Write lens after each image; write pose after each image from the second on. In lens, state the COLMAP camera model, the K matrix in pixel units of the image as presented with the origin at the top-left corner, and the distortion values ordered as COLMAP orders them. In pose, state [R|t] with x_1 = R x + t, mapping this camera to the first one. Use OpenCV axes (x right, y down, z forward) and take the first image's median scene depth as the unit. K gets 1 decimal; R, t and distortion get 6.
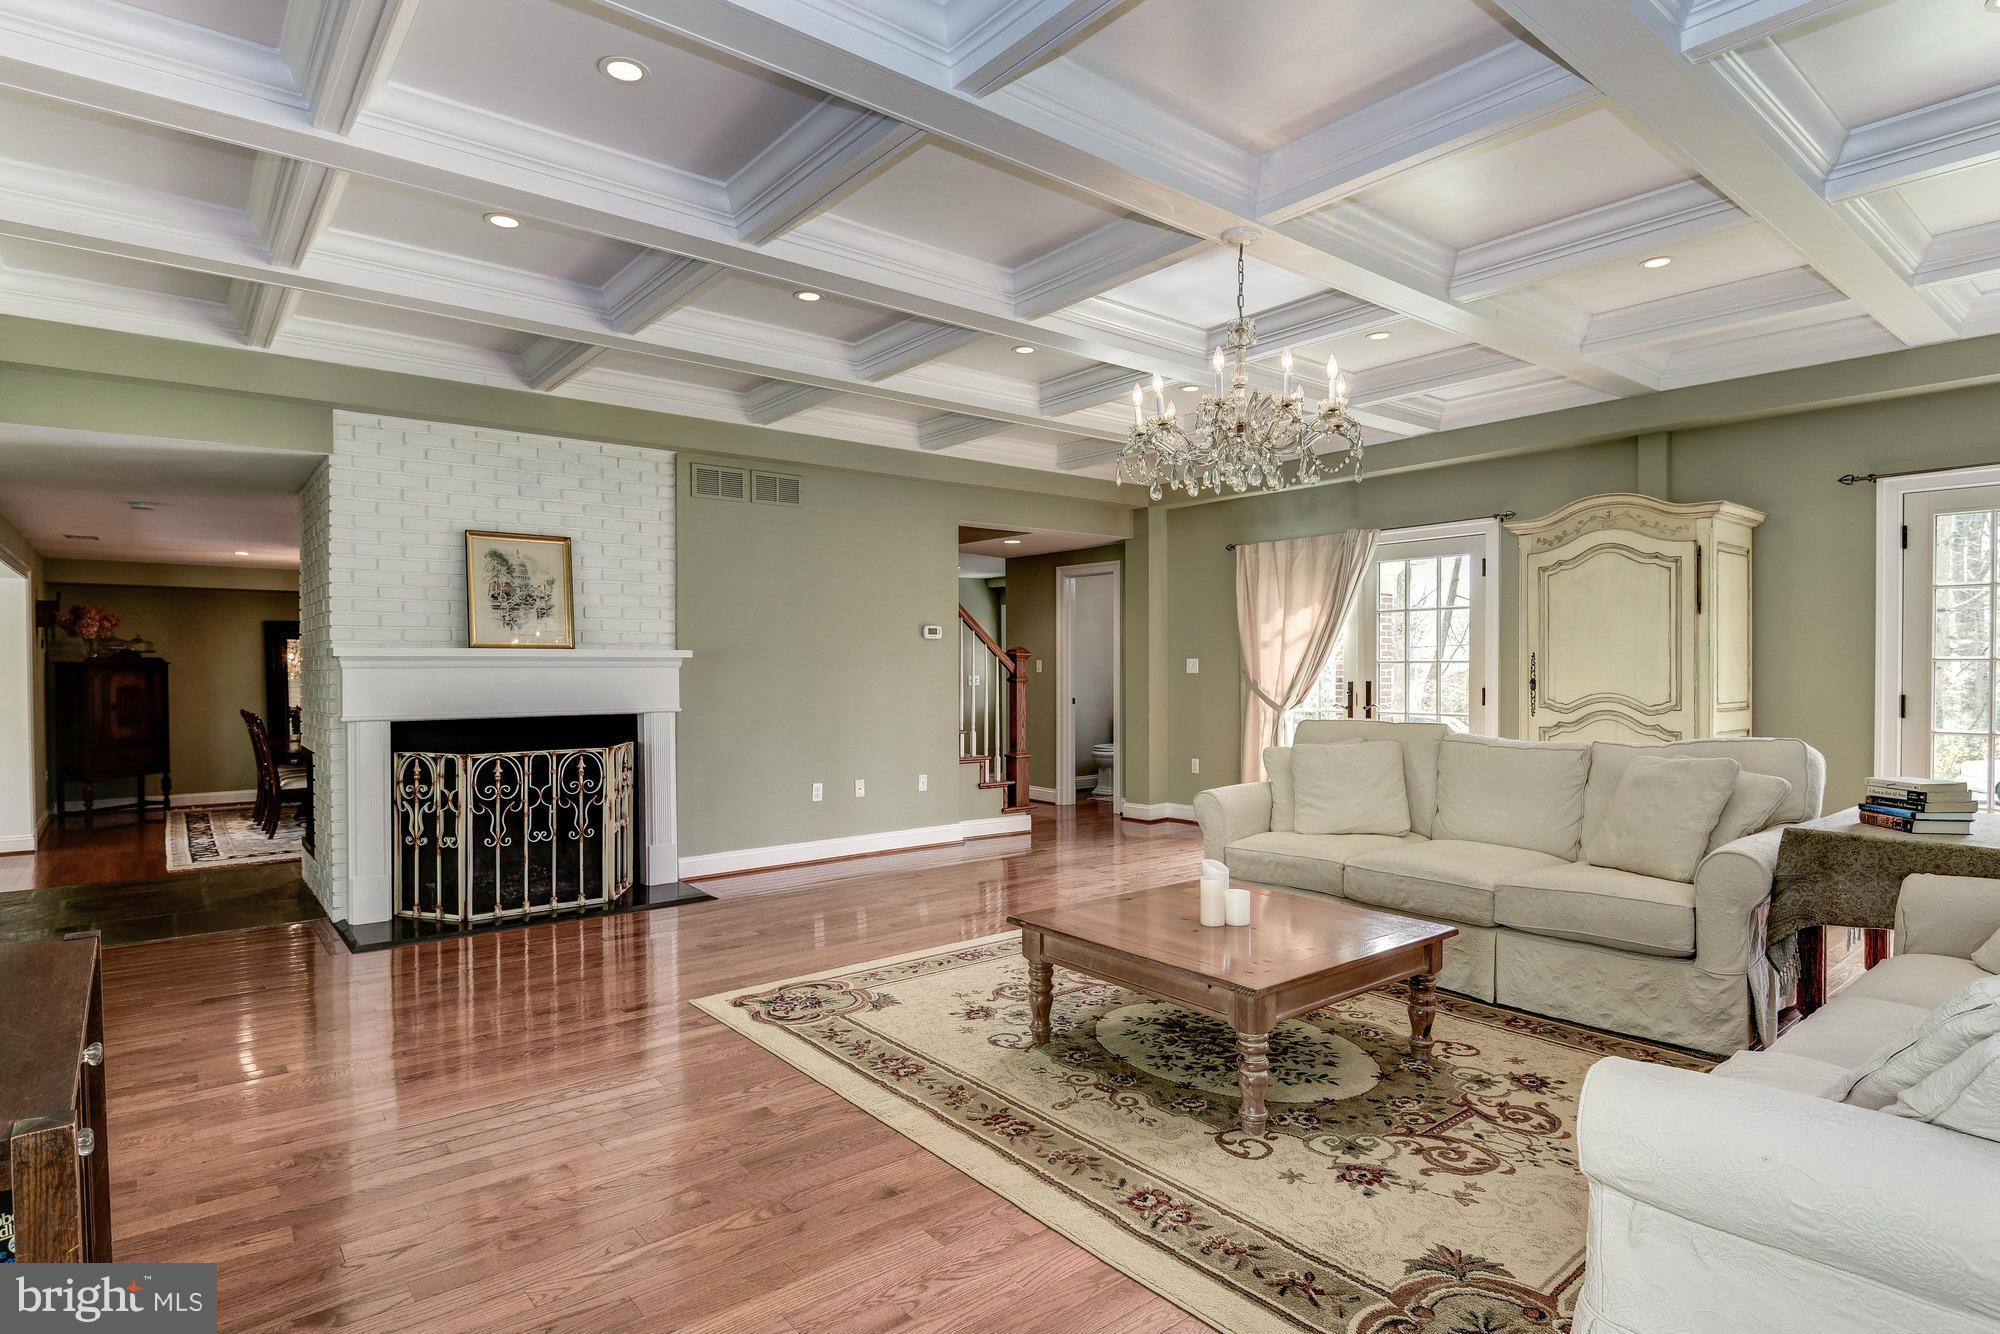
lens RADIAL K [[1029.6, 0, 989.5], [0, 1029.6, 663.6], [0, 0, 1]] dist [-0.005497, -0.000860]
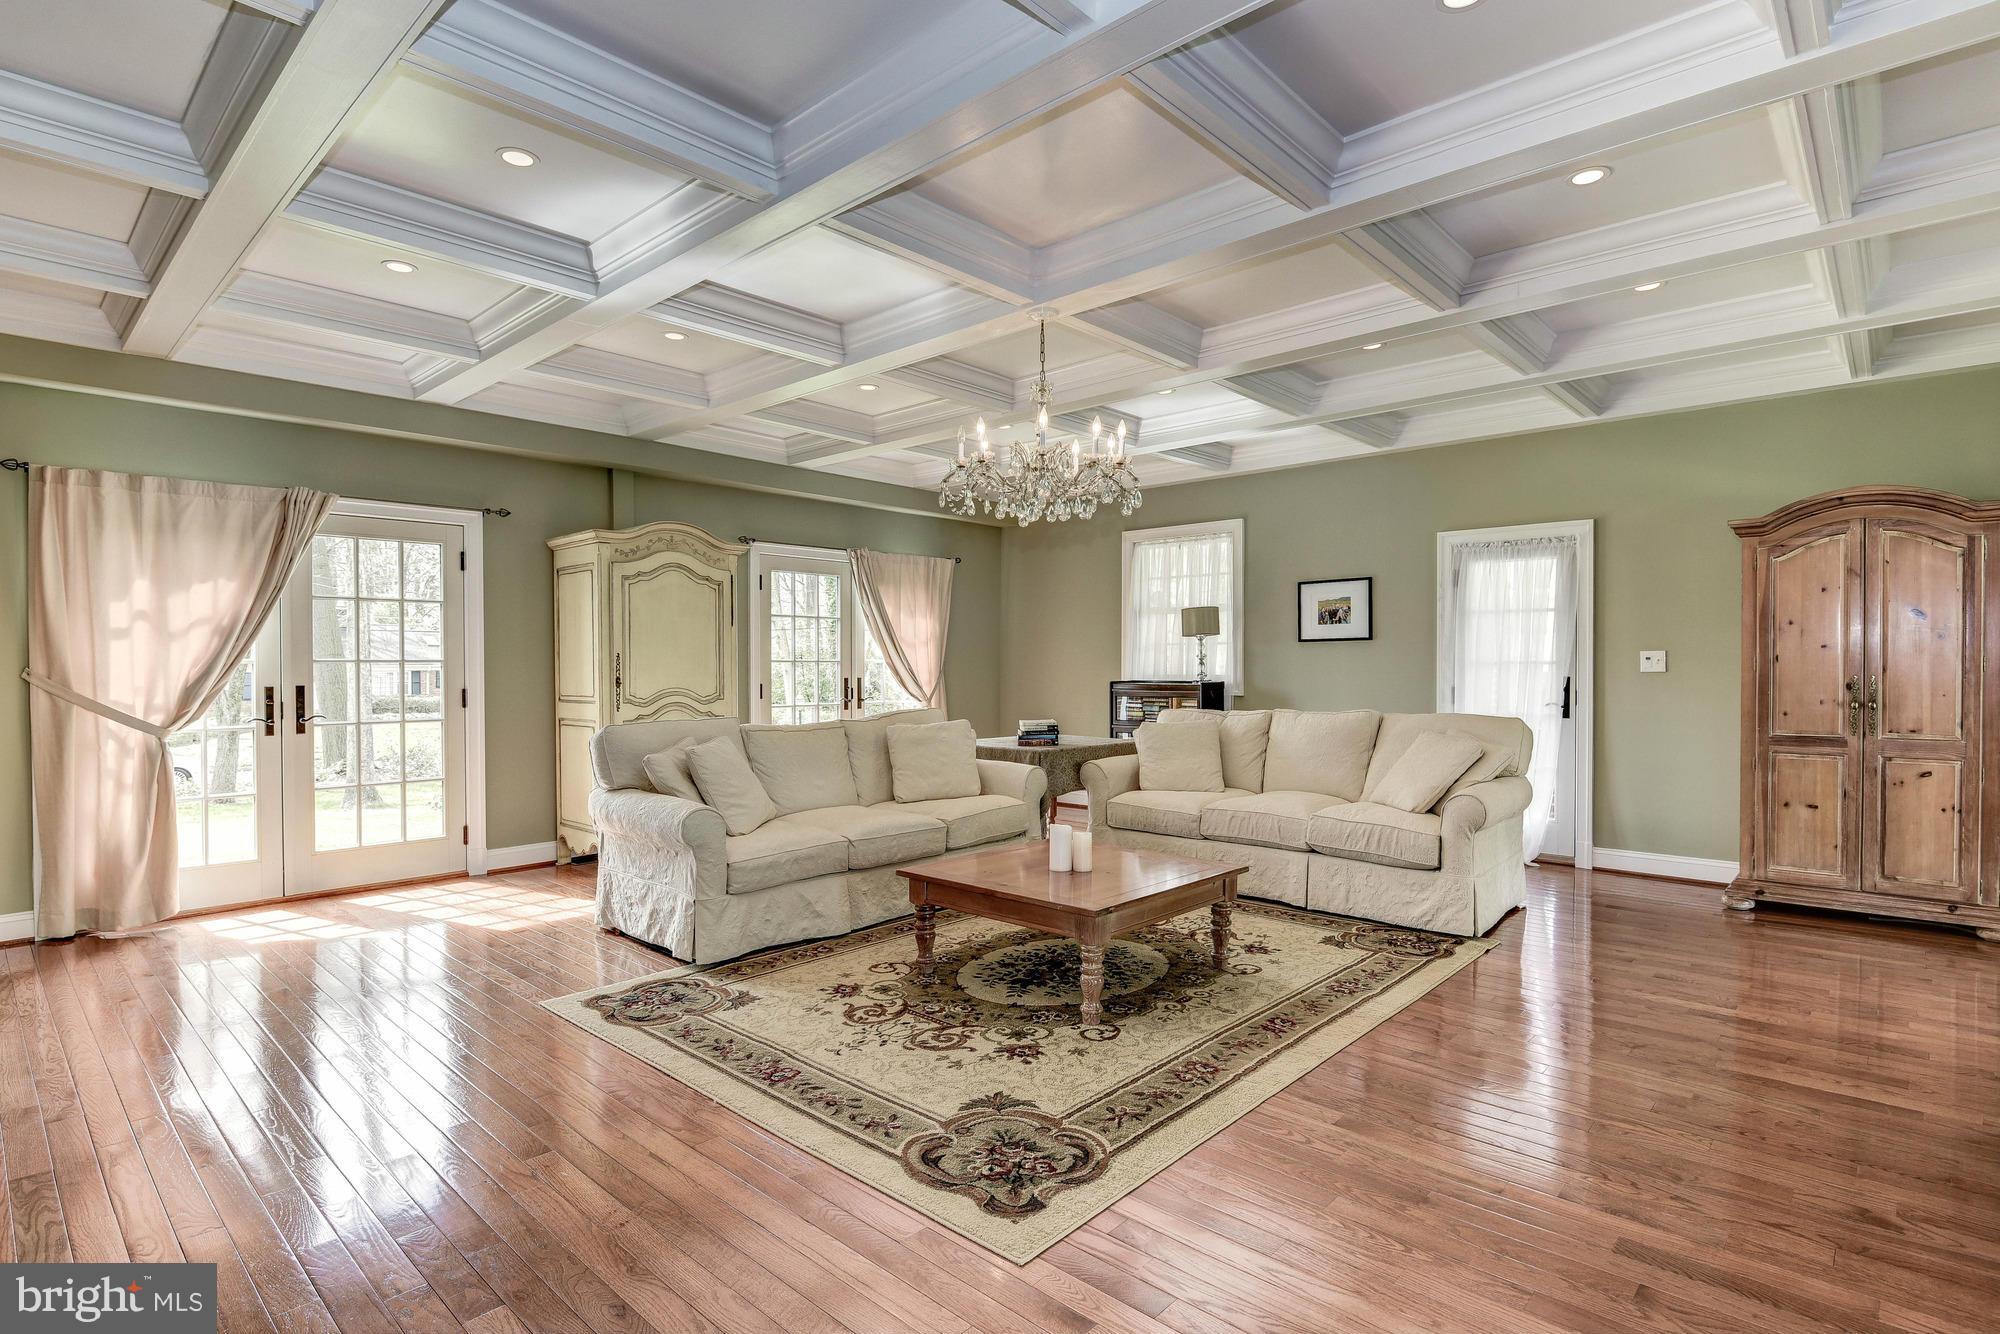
lens RADIAL K [[981.5, 0, 999.6], [0, 981.5, 672.7], [0, 0, 1]] dist [-0.000378, -0.001206]
pose [[-0.134593, -0.009308, 0.990857, -0.855374], [-0.001309, 0.999957, 0.009216, 0.000069], [-0.990900, -0.000057, -0.134600, 1.131808]]
